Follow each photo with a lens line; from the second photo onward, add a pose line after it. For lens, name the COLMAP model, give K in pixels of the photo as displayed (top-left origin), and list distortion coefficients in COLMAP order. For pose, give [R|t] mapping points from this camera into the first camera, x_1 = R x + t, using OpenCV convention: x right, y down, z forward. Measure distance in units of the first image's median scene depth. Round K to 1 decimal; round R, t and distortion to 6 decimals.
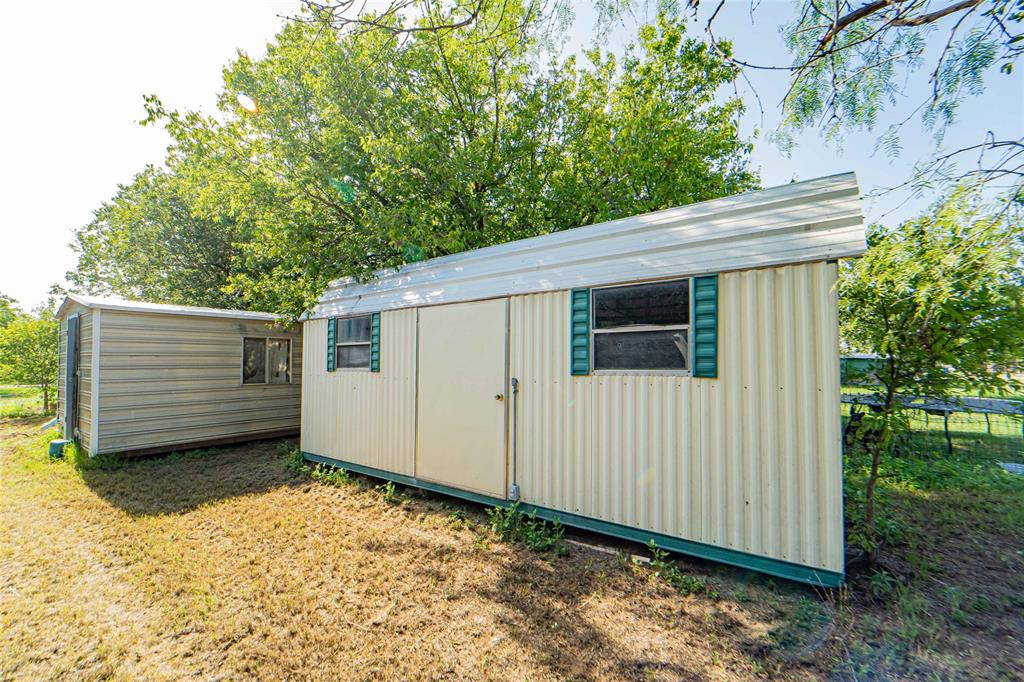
lens RADIAL K [[417.7, 0, 515.1], [0, 417.7, 350.2], [0, 0, 1]] dist [-0.021593, -0.000016]
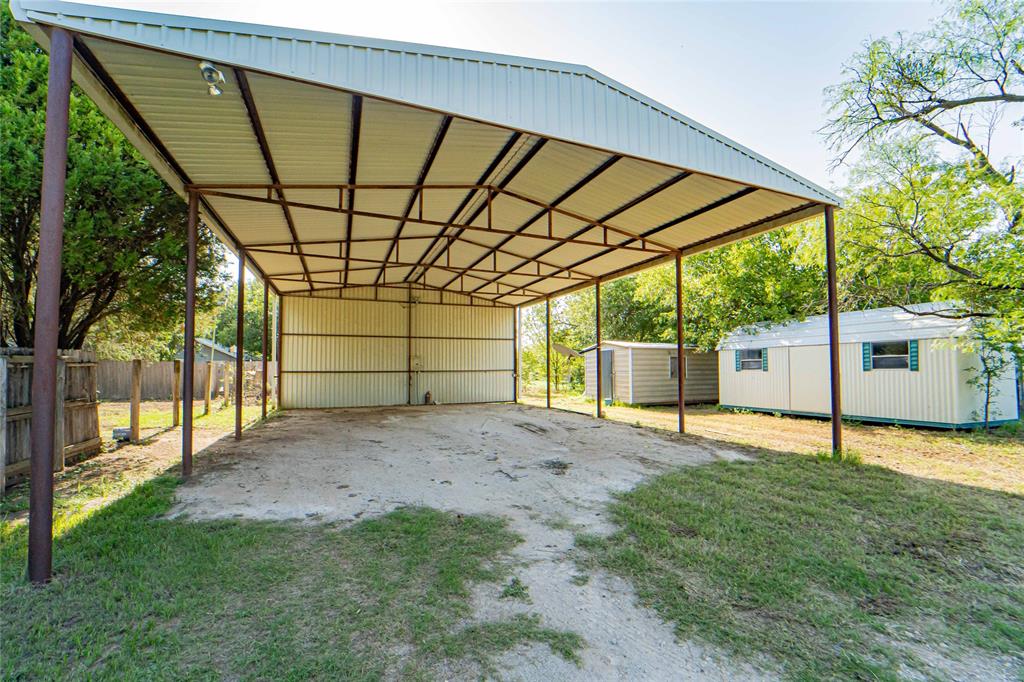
lens RADIAL K [[417.7, 0, 515.1], [0, 417.7, 350.2], [0, 0, 1]] dist [-0.021593, -0.000016]
pose [[0.850861, -0.023365, -0.524870, -0.442957], [0.012581, 0.999630, -0.024105, -0.050568], [0.525239, 0.013907, 0.850841, -2.849726]]
